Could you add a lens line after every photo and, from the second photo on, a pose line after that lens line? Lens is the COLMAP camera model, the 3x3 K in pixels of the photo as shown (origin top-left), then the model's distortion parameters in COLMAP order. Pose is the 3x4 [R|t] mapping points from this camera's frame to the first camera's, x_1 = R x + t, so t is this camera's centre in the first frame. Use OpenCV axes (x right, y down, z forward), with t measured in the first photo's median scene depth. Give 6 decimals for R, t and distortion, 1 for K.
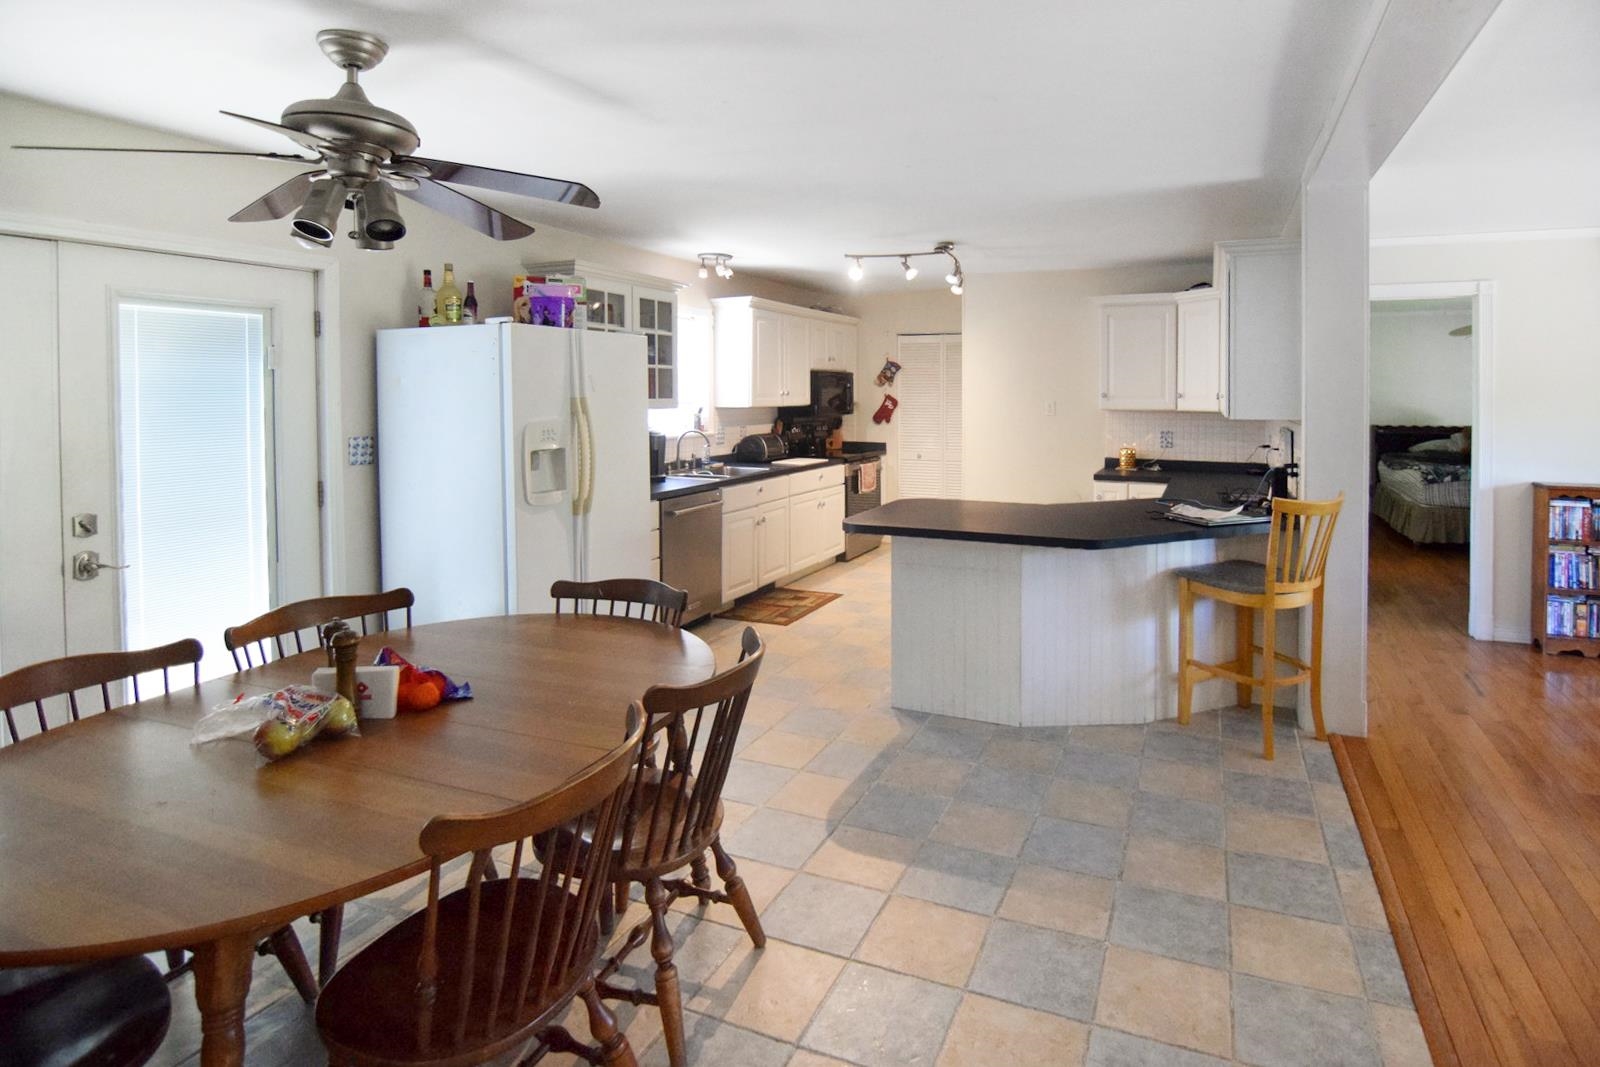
lens RADIAL K [[792.7, 0, 802.1], [0, 792.7, 525.2], [0, 0, 1]] dist [0.000681, -0.001265]
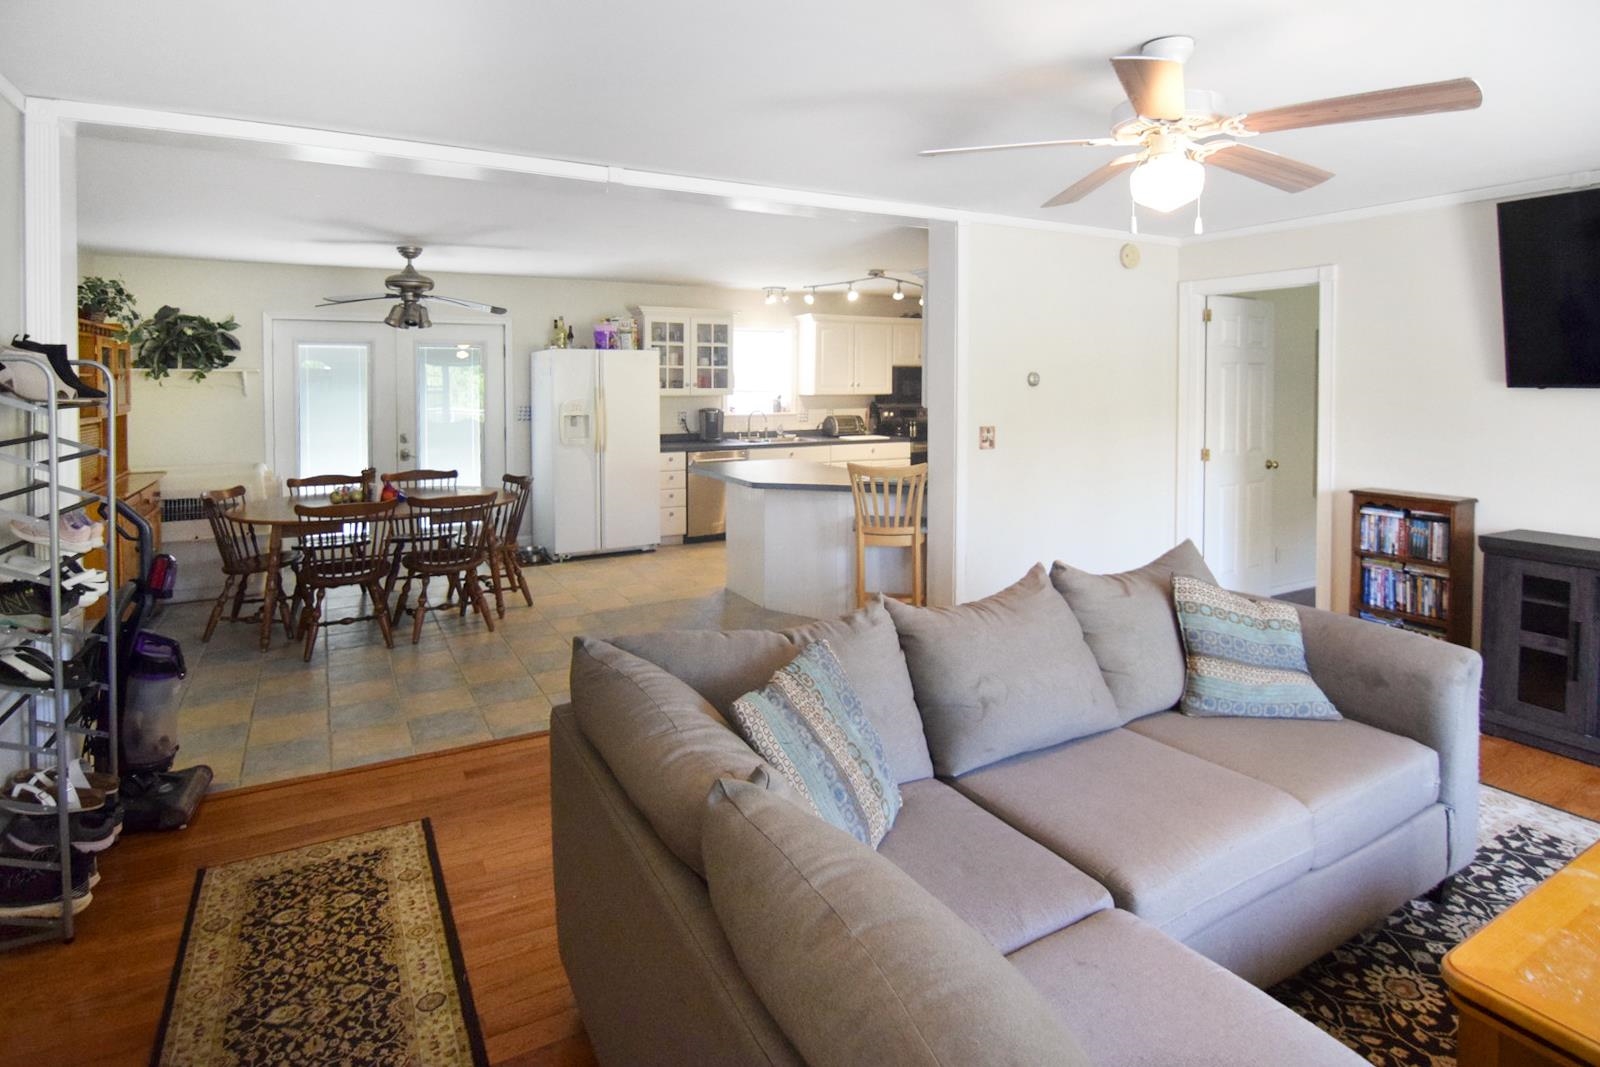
lens RADIAL K [[792.7, 0, 802.1], [0, 792.7, 525.2], [0, 0, 1]] dist [0.000681, -0.001265]
pose [[0.784688, 0.112151, -0.609661, 0.974863], [-0.104103, 0.993371, 0.048746, 0.011295], [0.611087, 0.025217, 0.791162, -0.105995]]
